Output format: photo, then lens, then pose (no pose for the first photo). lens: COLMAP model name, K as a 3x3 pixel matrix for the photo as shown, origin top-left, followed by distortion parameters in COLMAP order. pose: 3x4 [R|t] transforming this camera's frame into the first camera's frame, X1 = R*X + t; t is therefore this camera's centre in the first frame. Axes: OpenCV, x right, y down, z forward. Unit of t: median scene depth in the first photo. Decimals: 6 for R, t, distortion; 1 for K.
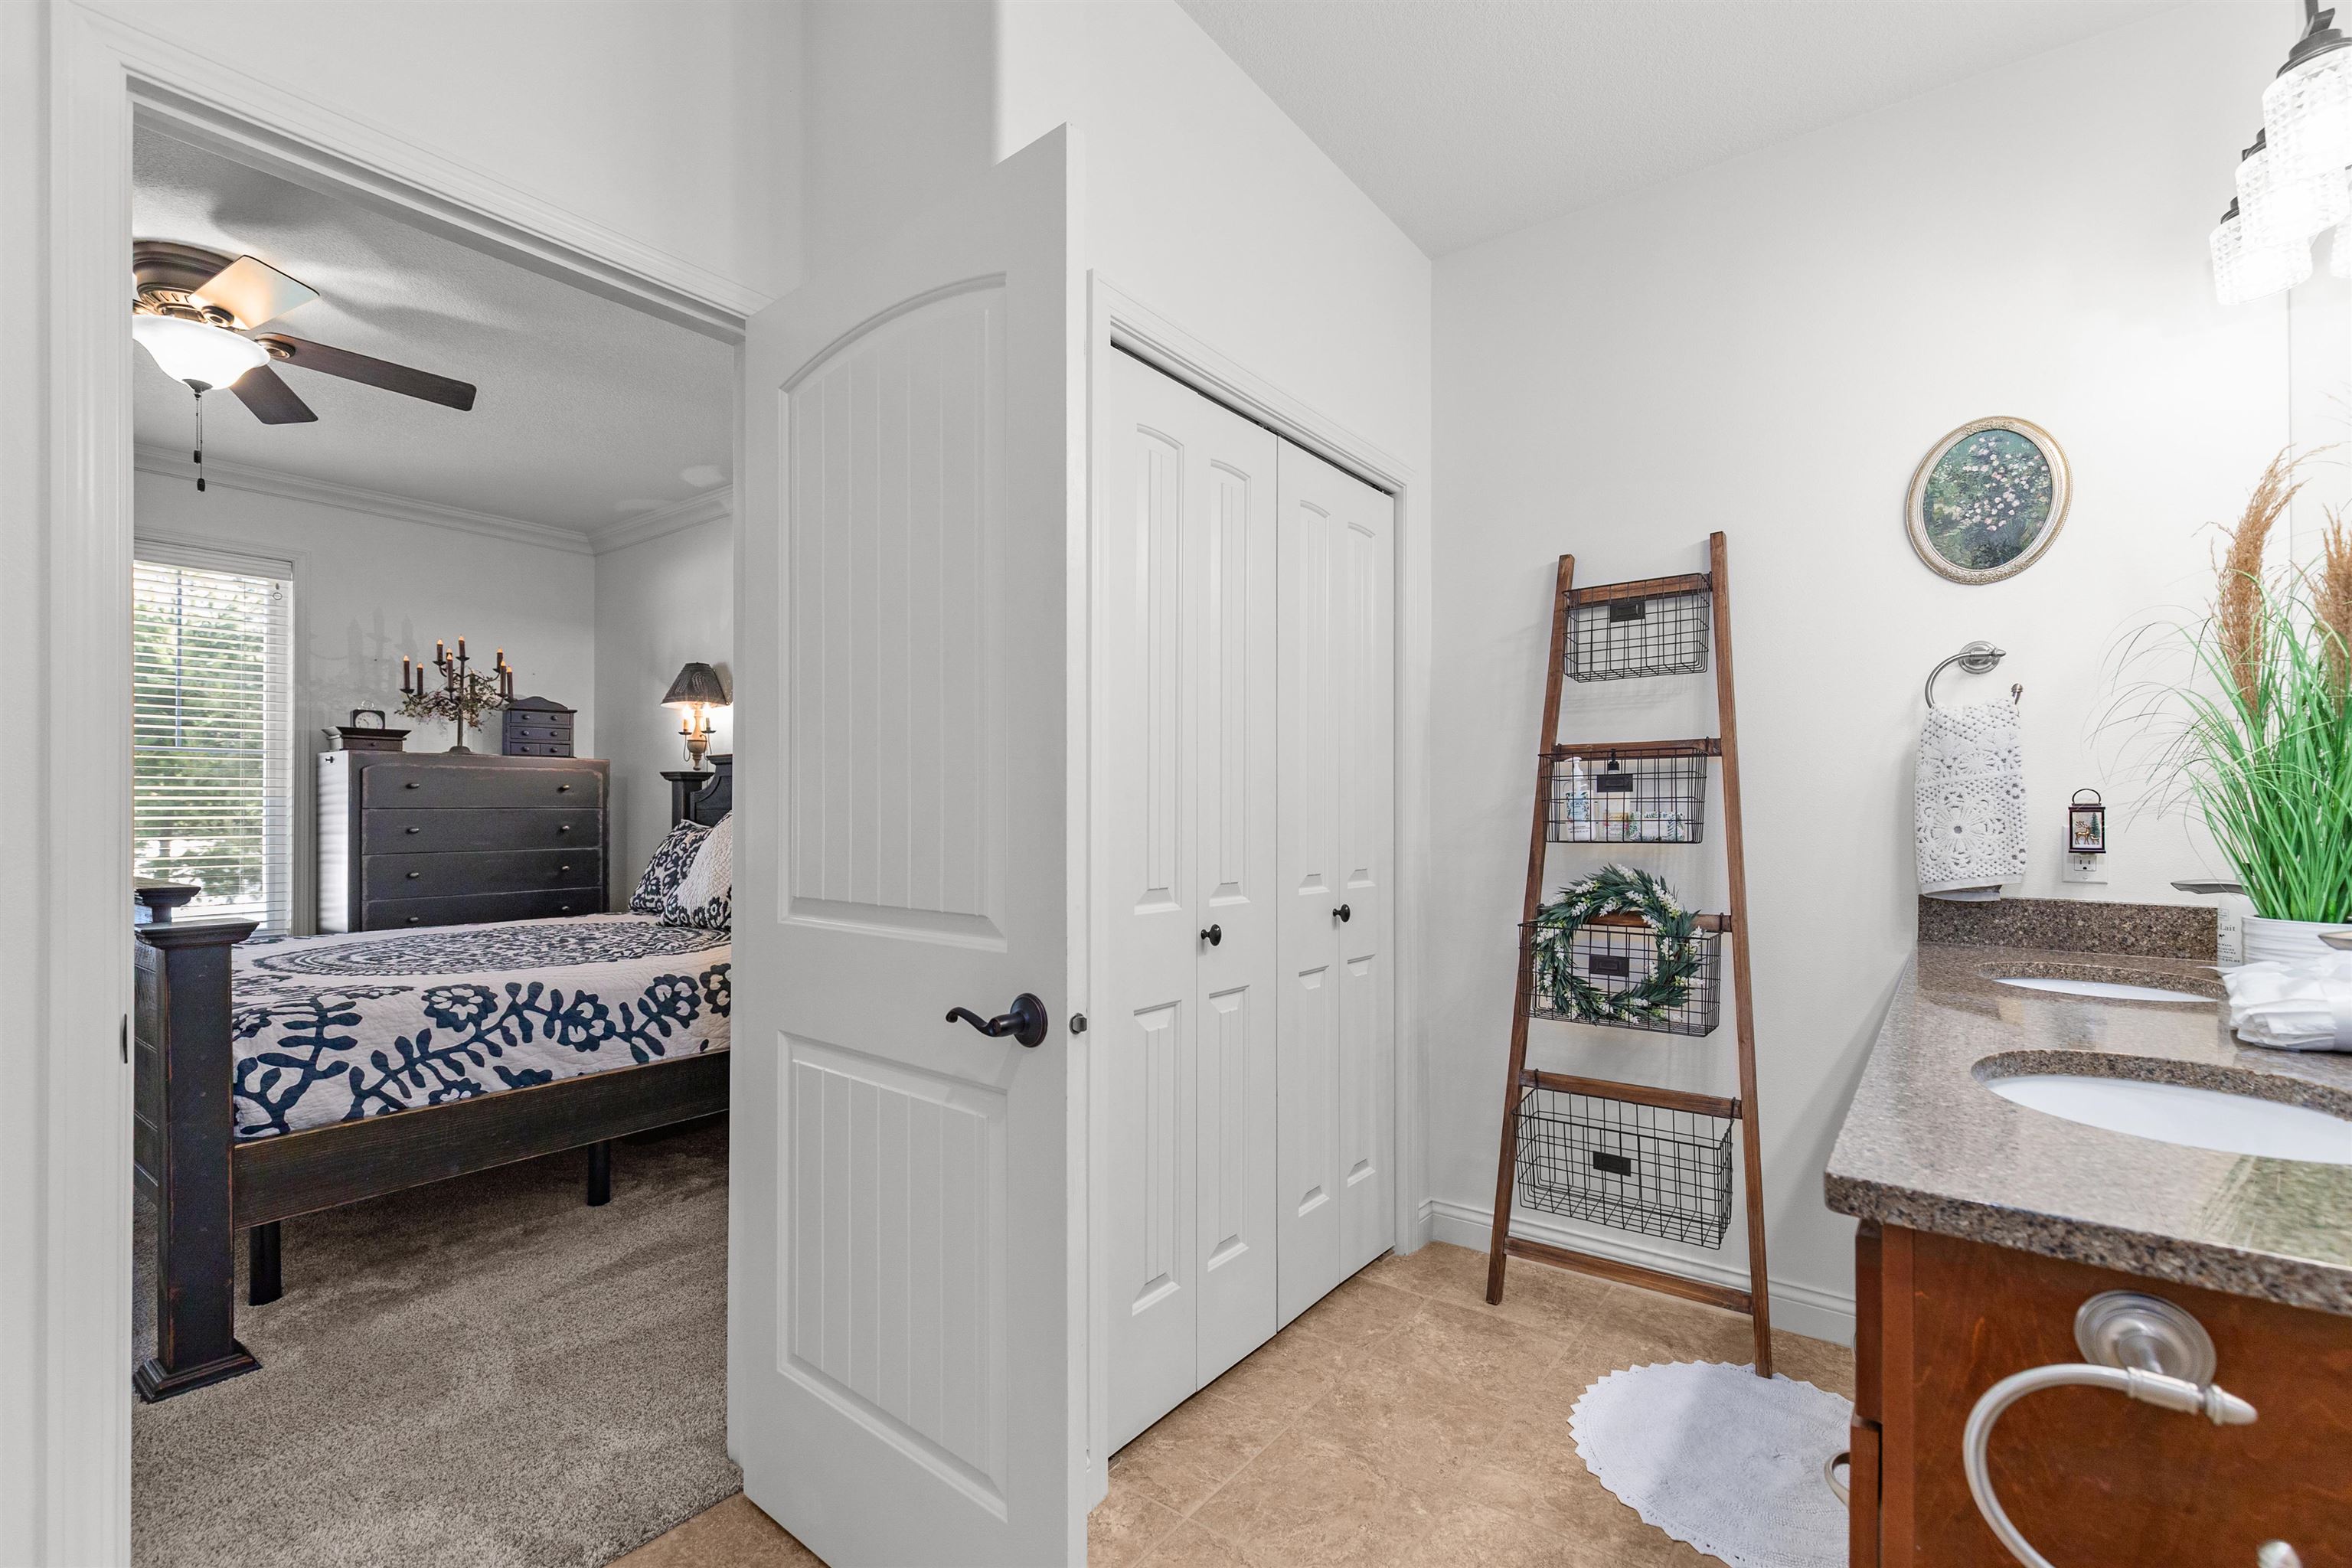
lens RADIAL K [[1060.1, 0, 1175.8], [0, 1060.1, 788.3], [0, 0, 1]] dist [0.004495, 0.000596]
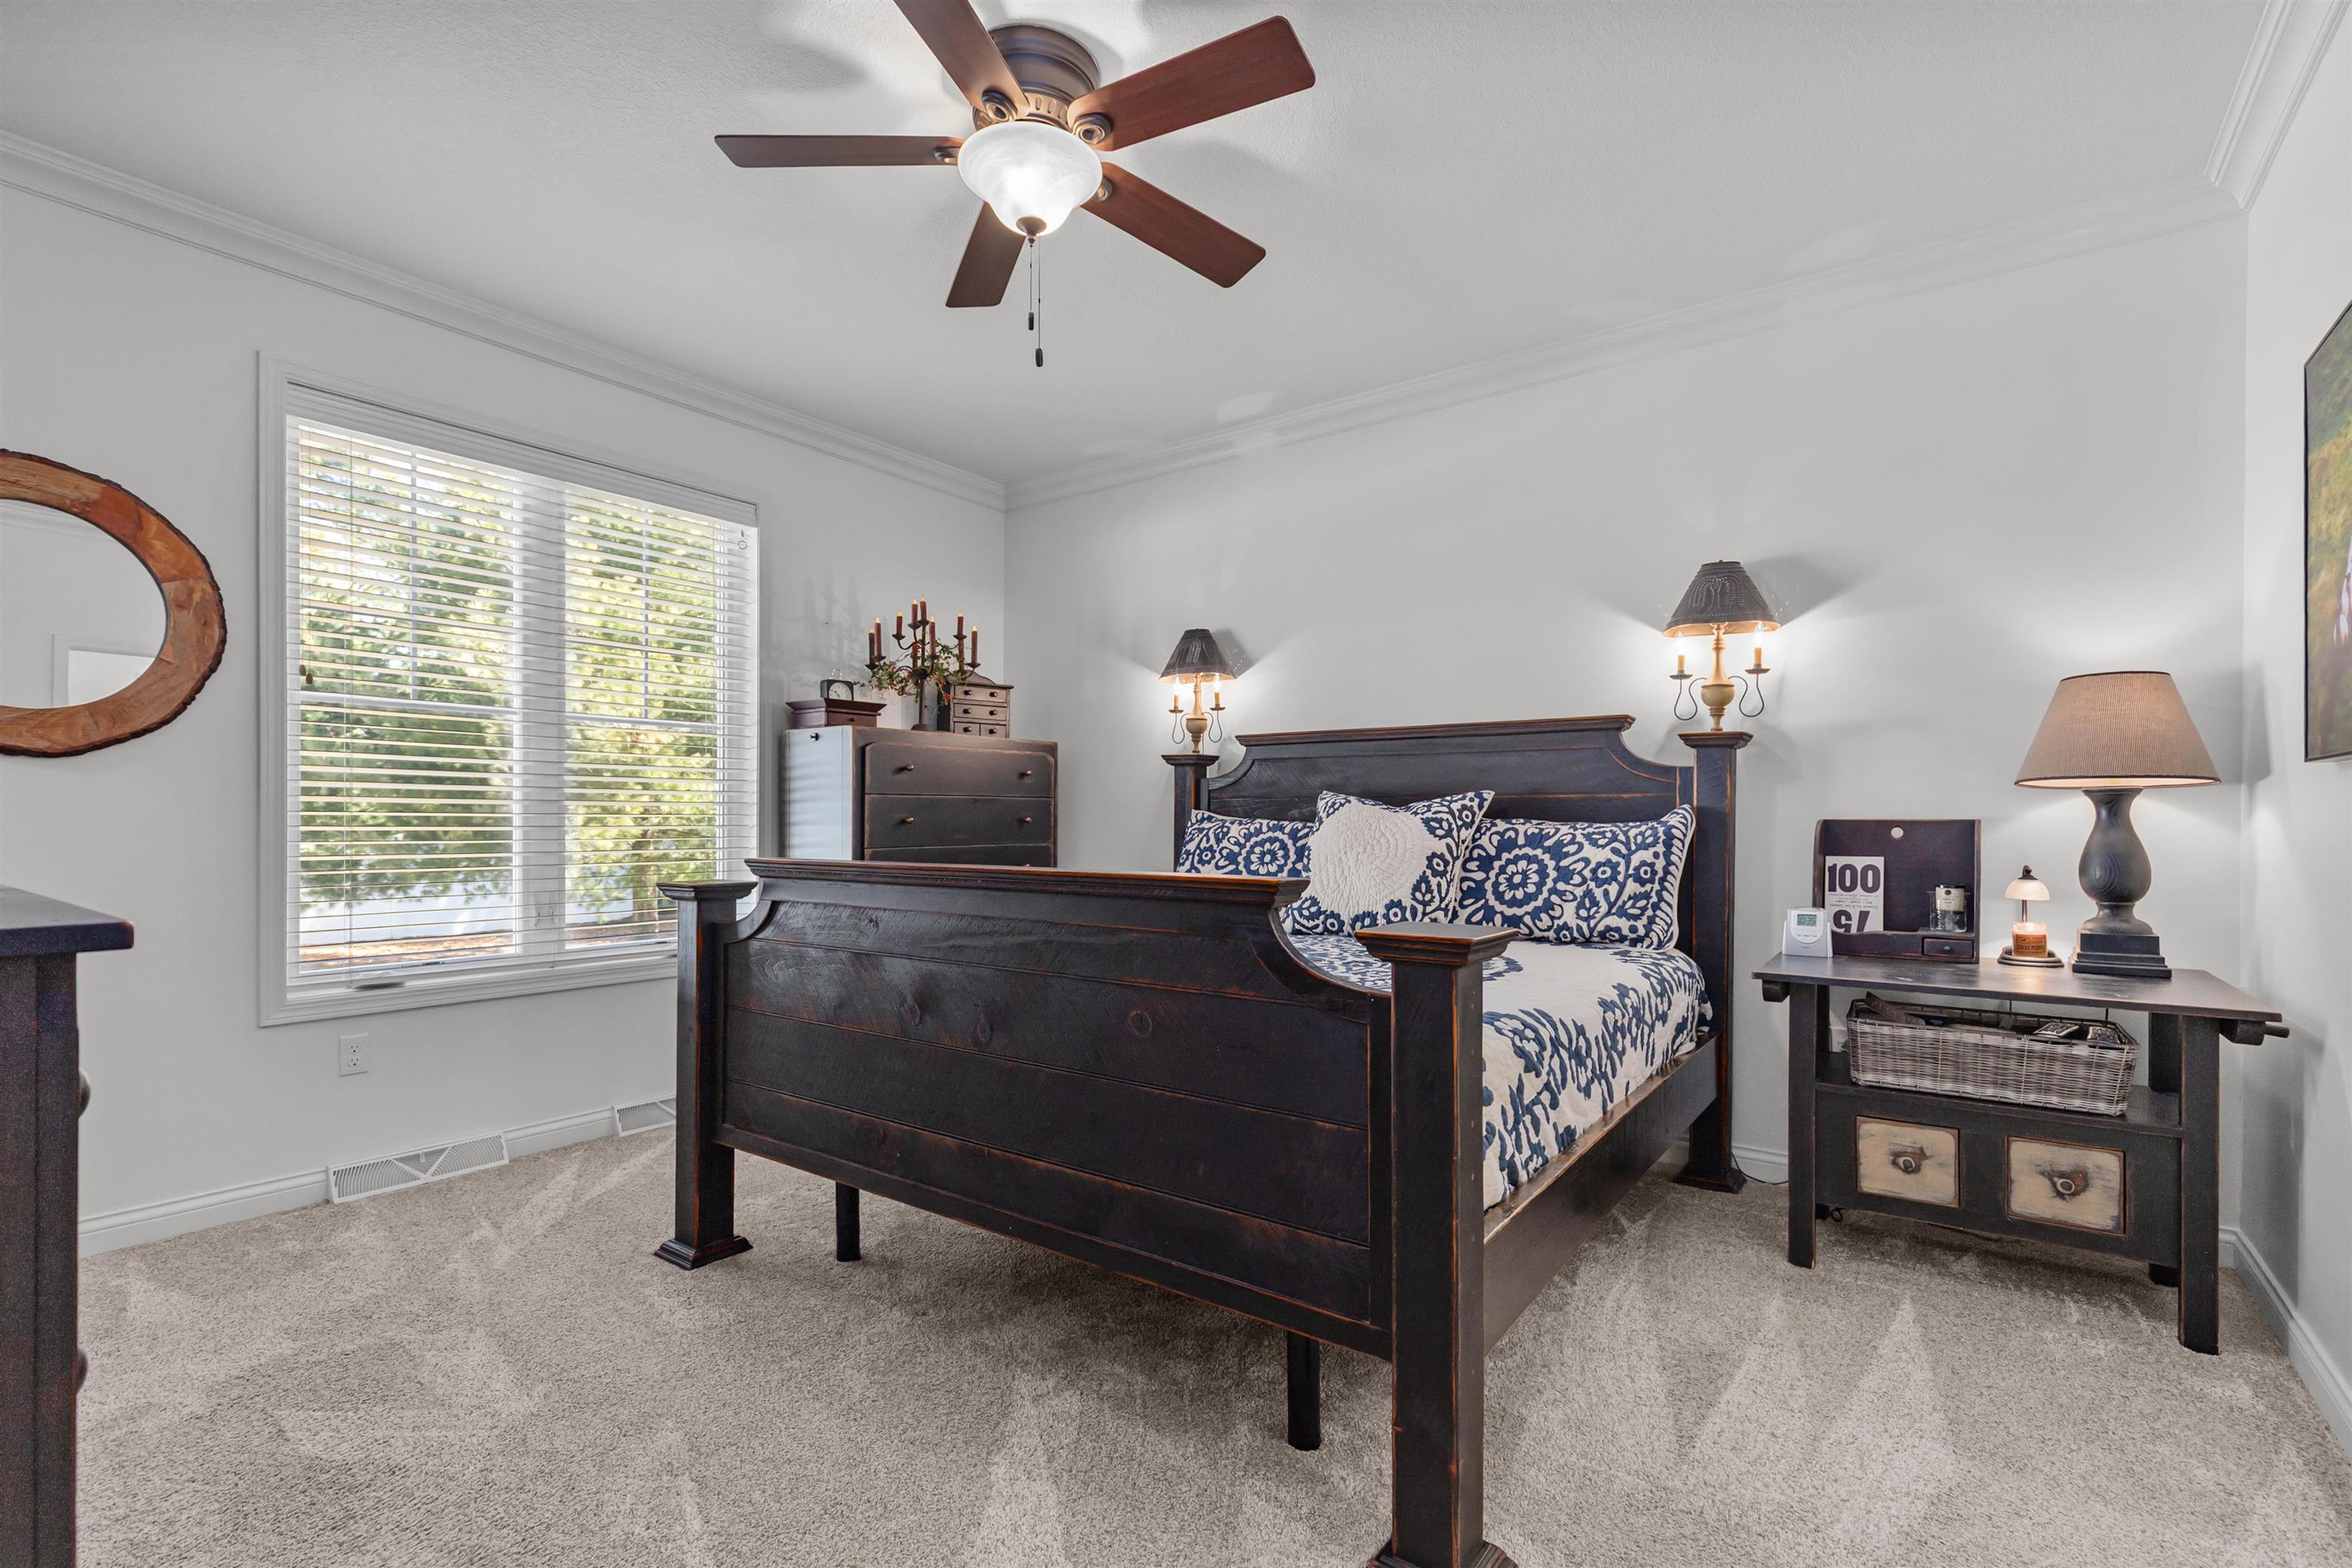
lens RADIAL K [[1060.1, 0, 1176.5], [0, 1060.1, 805.6], [0, 0, 1]] dist [0.004495, 0.000596]
pose [[0.999890, 0.004474, 0.014126, -0.486990], [-0.004635, 0.999924, 0.011393, 0.015820], [-0.014074, -0.011457, 0.999835, 0.137917]]
